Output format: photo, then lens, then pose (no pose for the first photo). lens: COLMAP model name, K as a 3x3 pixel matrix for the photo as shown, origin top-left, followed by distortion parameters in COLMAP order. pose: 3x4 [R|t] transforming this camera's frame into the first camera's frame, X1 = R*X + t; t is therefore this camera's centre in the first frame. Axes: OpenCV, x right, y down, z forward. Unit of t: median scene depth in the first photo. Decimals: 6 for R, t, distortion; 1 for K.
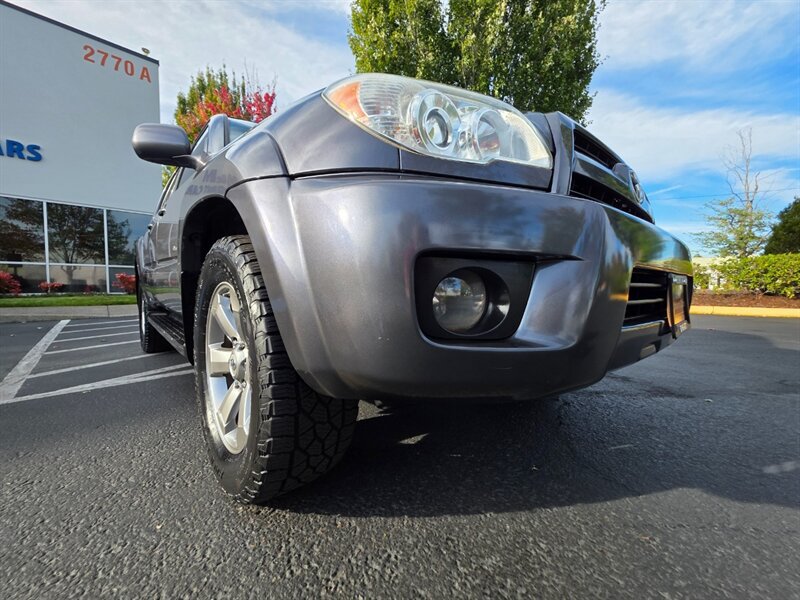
lens RADIAL K [[314.4, 0, 400.0], [0, 314.4, 300.0], [0, 0, 1]] dist [0.001910, -0.001833]
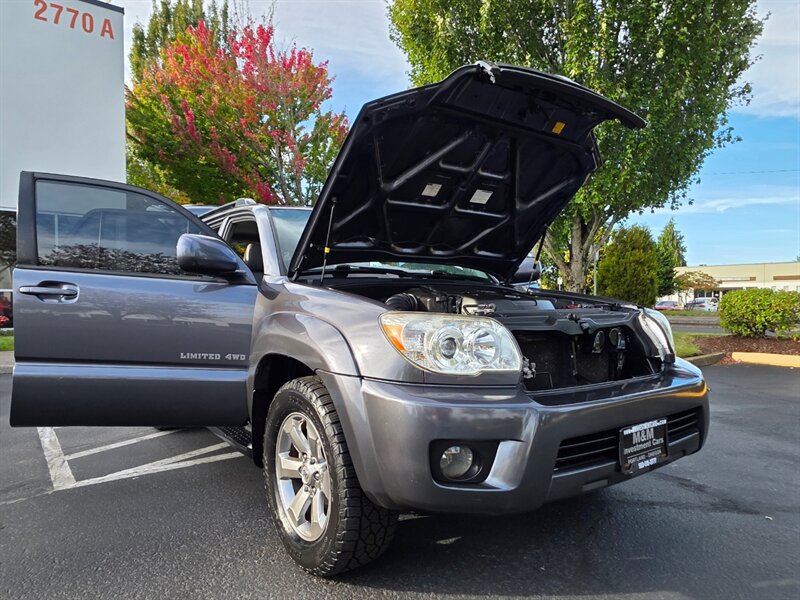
lens RADIAL K [[512.5, 0, 399.6], [0, 512.5, 314.9], [0, 0, 1]] dist [-0.001645, 0.000437]
pose [[0.993531, 0.007547, -0.113306, 0.113326], [-0.008676, 0.999918, -0.009472, -0.478425], [0.113225, 0.010393, 0.993515, -1.179371]]
